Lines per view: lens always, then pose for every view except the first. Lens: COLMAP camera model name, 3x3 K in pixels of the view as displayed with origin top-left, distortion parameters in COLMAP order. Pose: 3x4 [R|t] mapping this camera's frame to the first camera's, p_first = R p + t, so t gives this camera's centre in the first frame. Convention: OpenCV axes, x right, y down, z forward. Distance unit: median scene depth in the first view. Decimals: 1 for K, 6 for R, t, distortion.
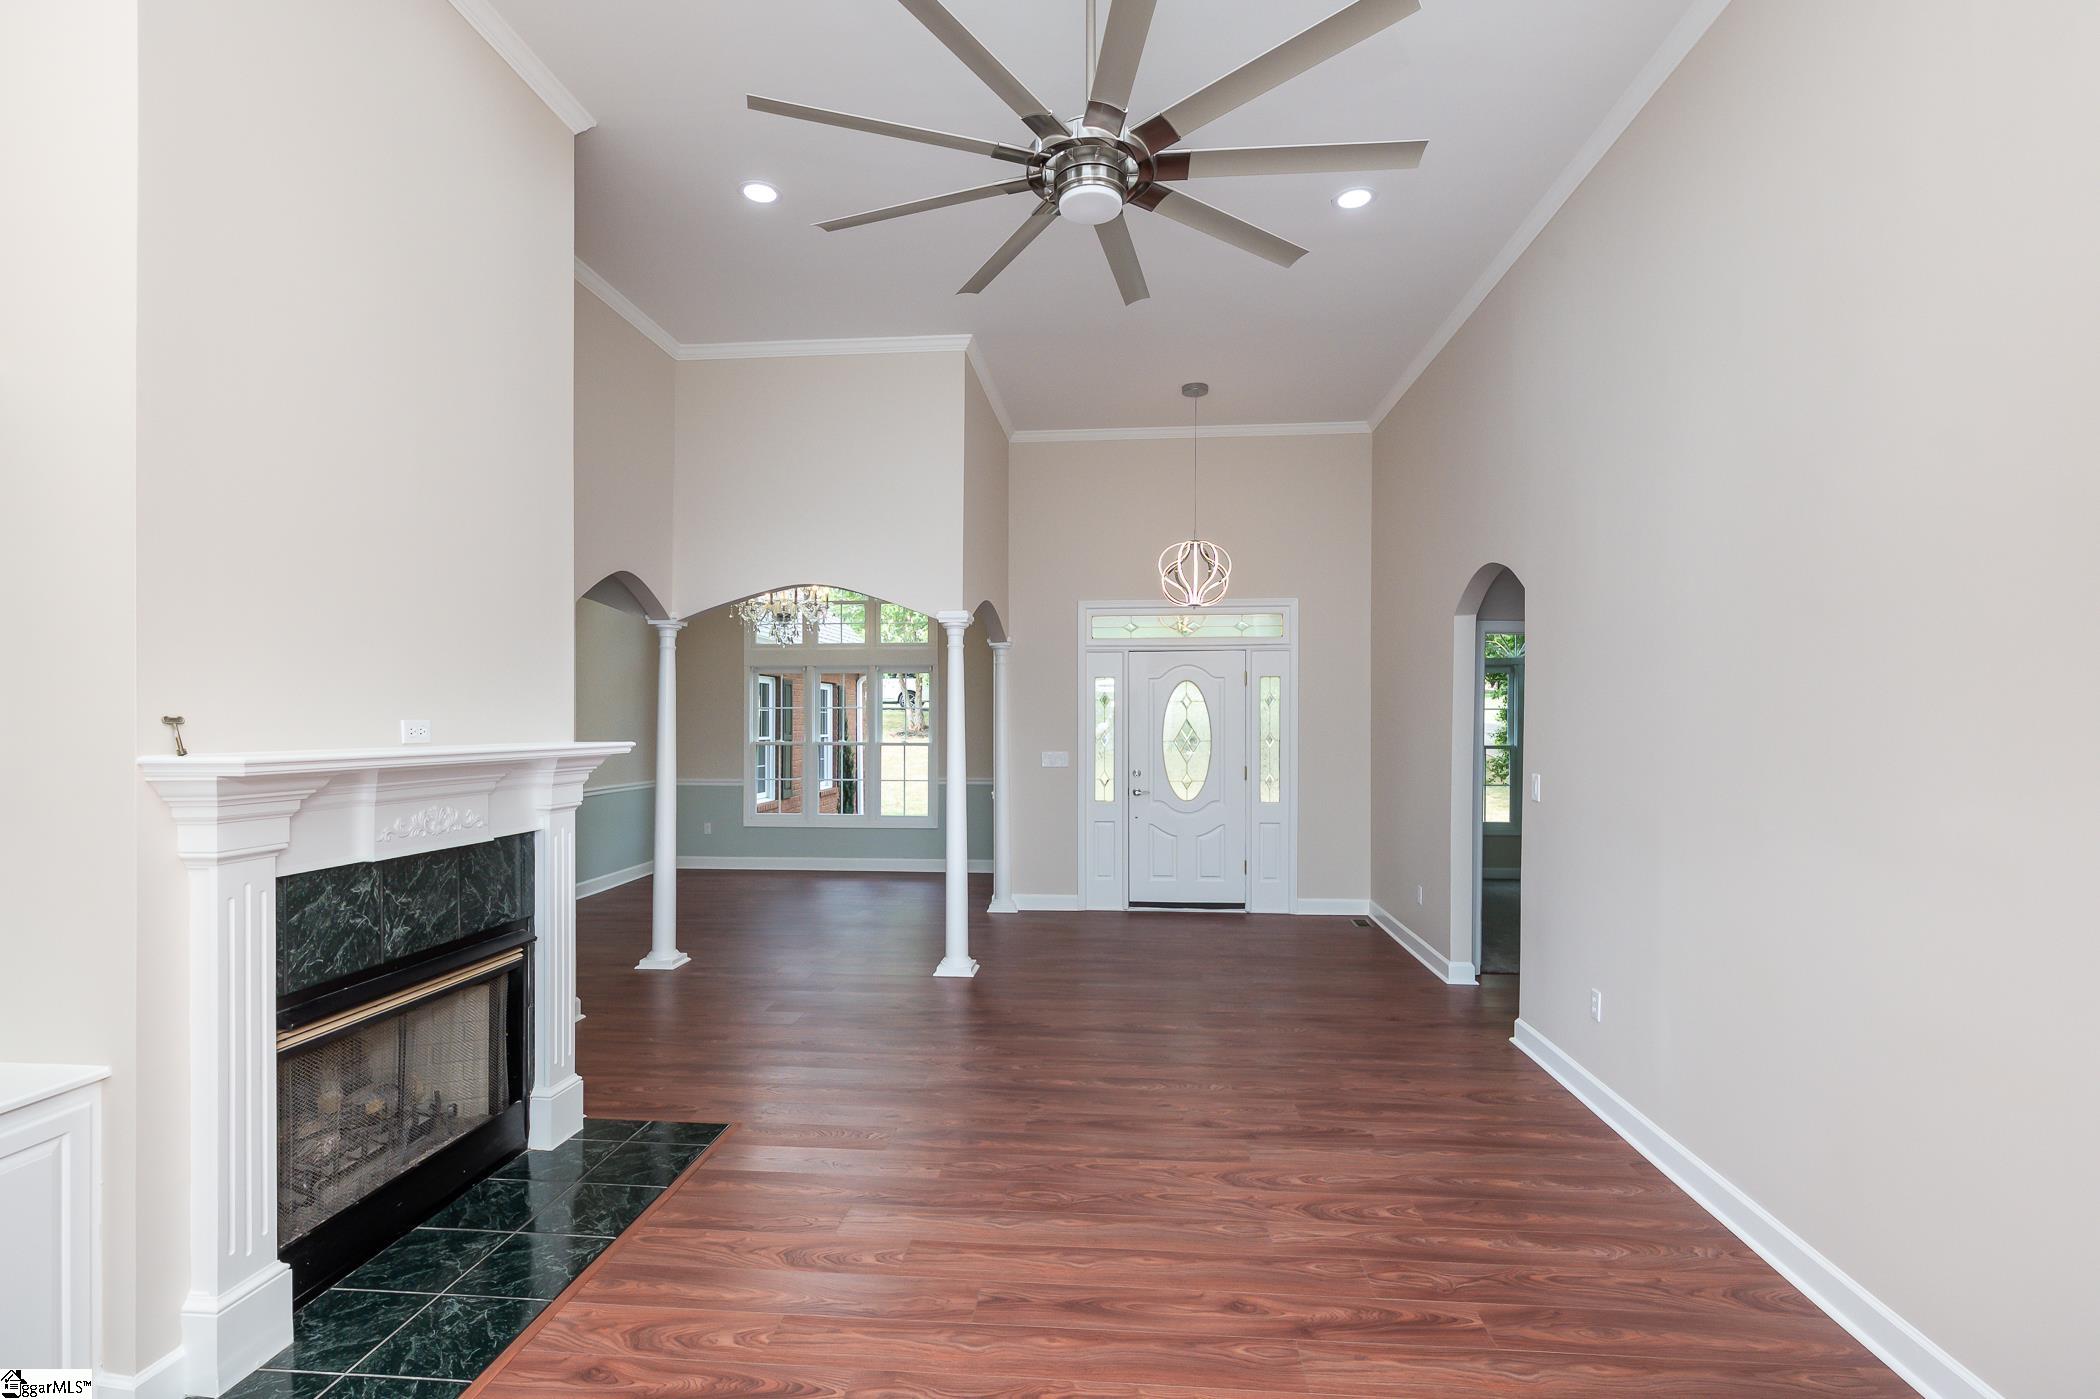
lens RADIAL K [[955.9, 0, 1055.6], [0, 955.9, 726.4], [0, 0, 1]] dist [0.002897, 0.000054]
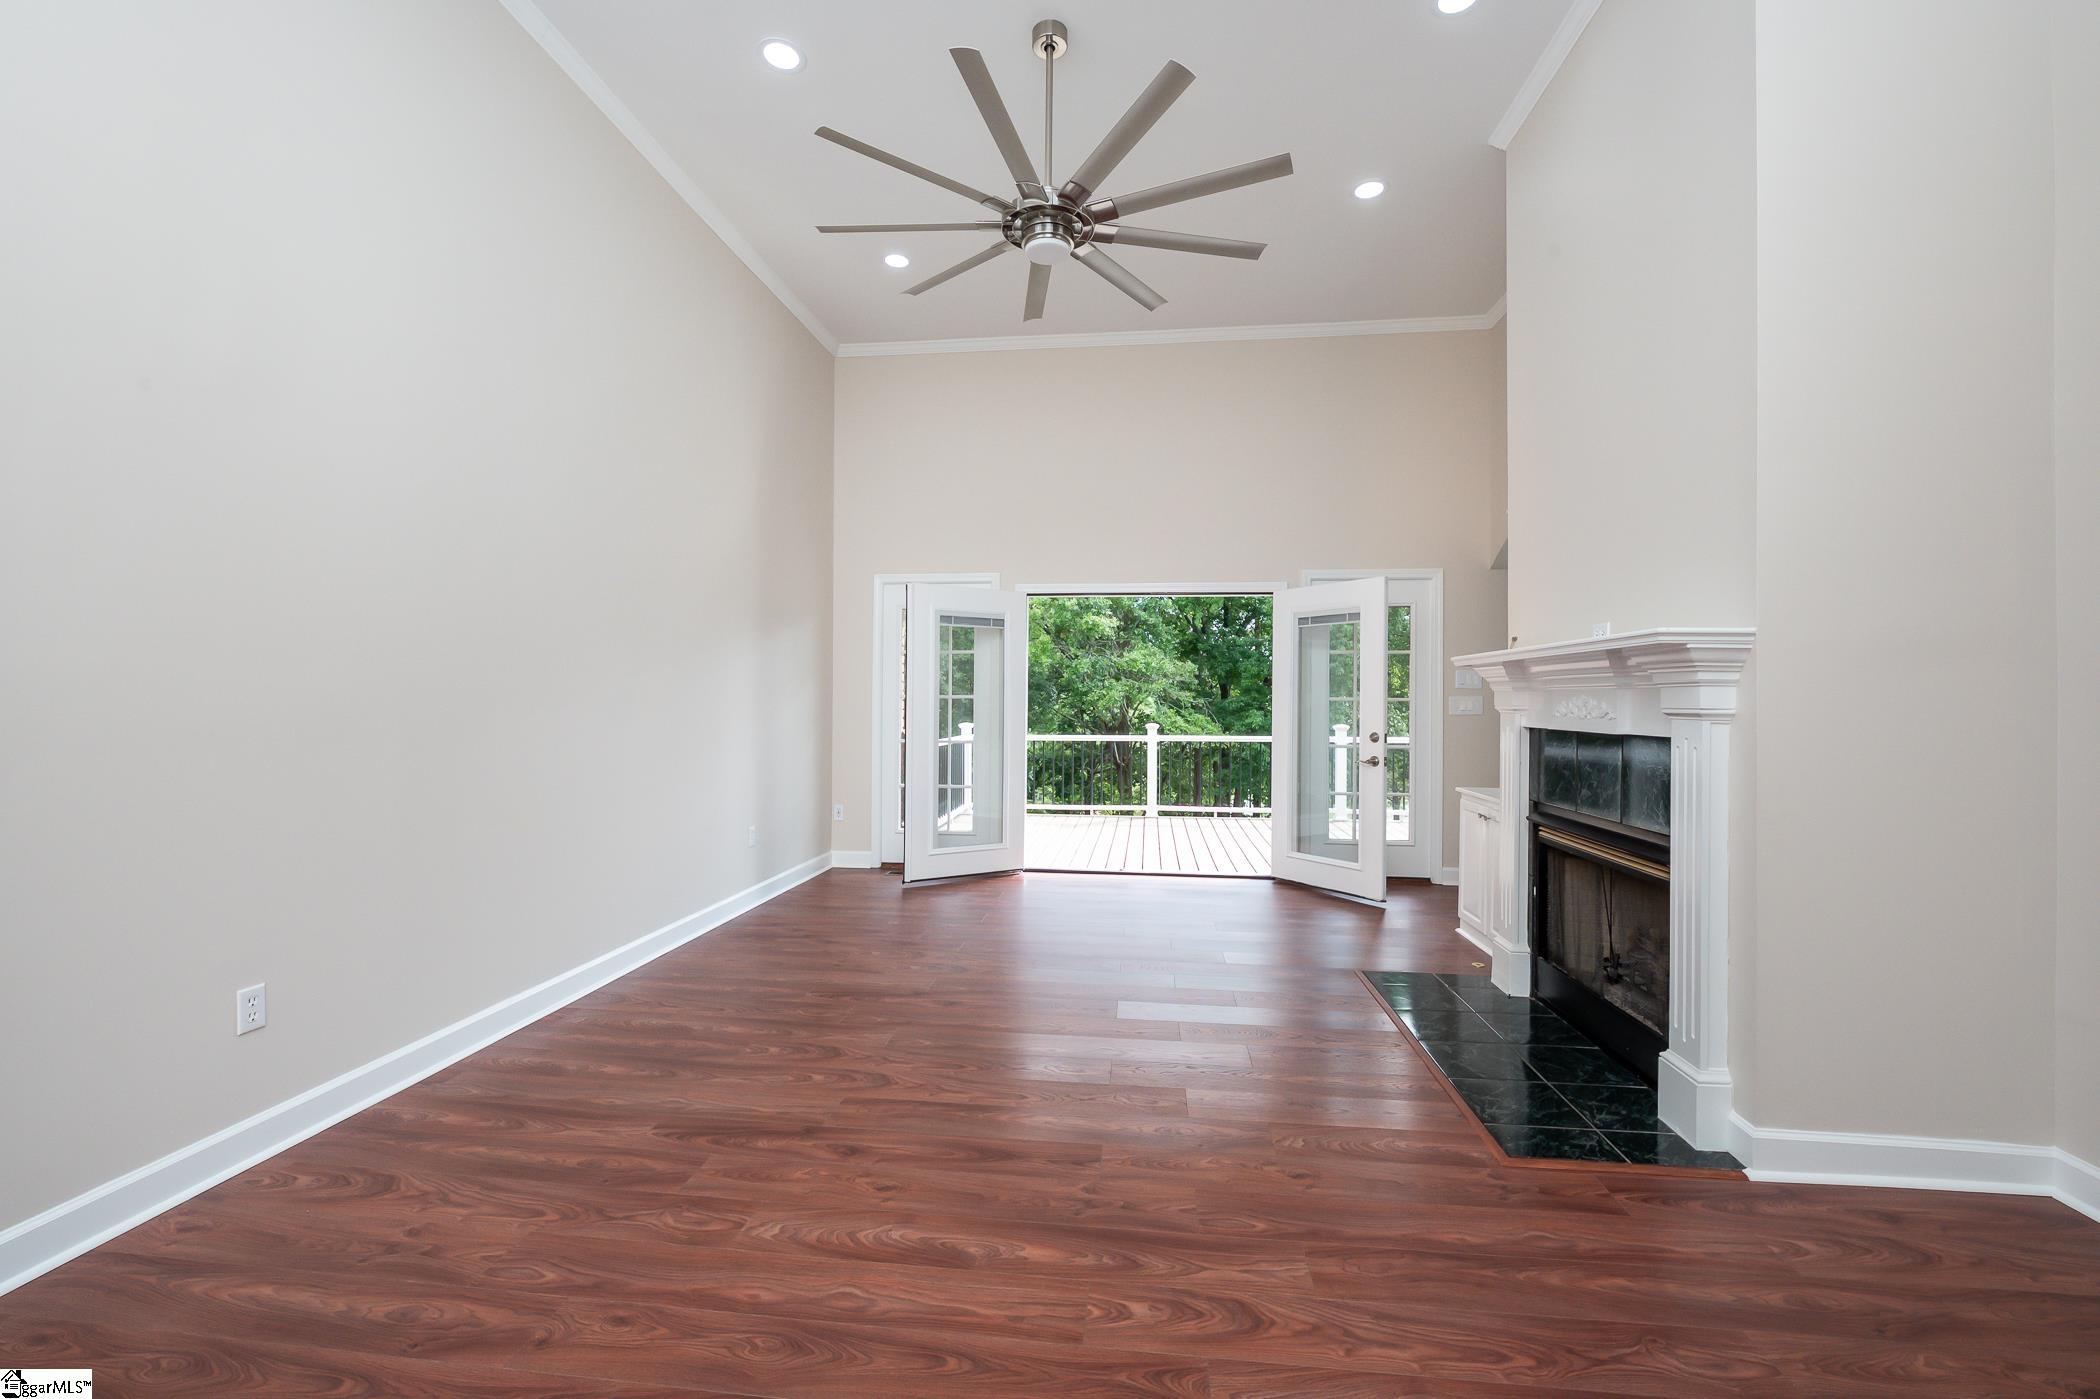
lens RADIAL K [[869.6, 0, 1050.0], [0, 869.6, 699.5], [0, 0, 1]] dist [-0.001646, 0.000029]
pose [[-0.999492, -0.008941, 0.030588, -0.011489], [-0.008880, 0.999958, 0.002151, 0.089161], [-0.030606, 0.001878, -0.999530, 2.039885]]
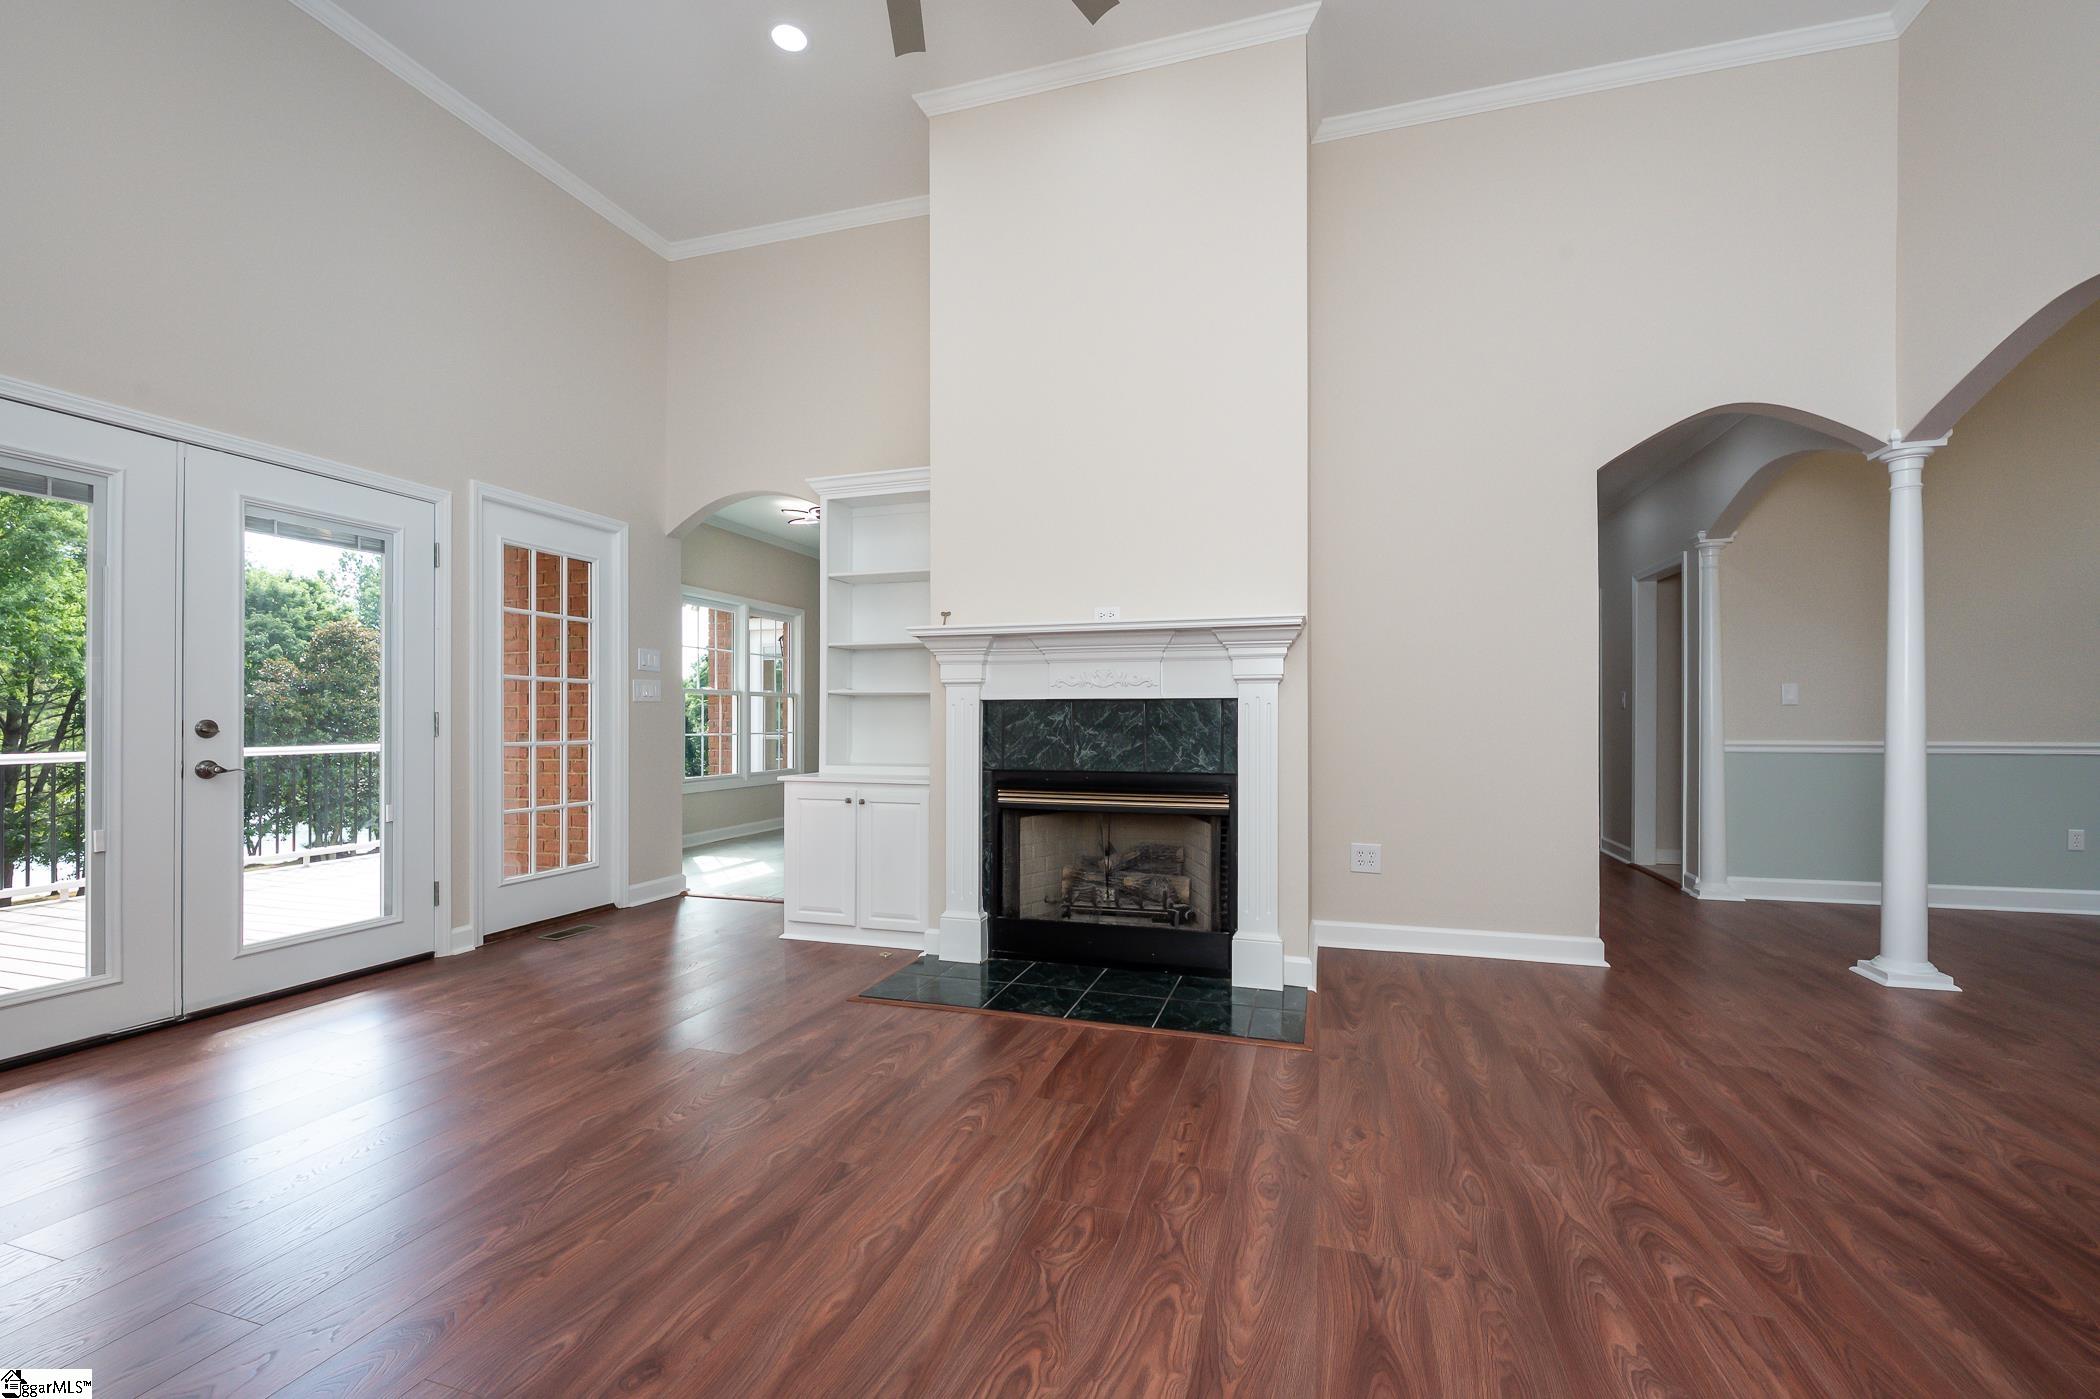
lens RADIAL K [[872.5, 0, 1058.7], [0, 872.5, 714.0], [0, 0, 1]] dist [-0.003583, -0.000120]
pose [[-0.211776, -0.007839, -0.977287, 0.582282], [-0.002400, 0.999969, -0.007501, 0.155464], [0.977315, 0.000757, -0.211788, 1.165224]]
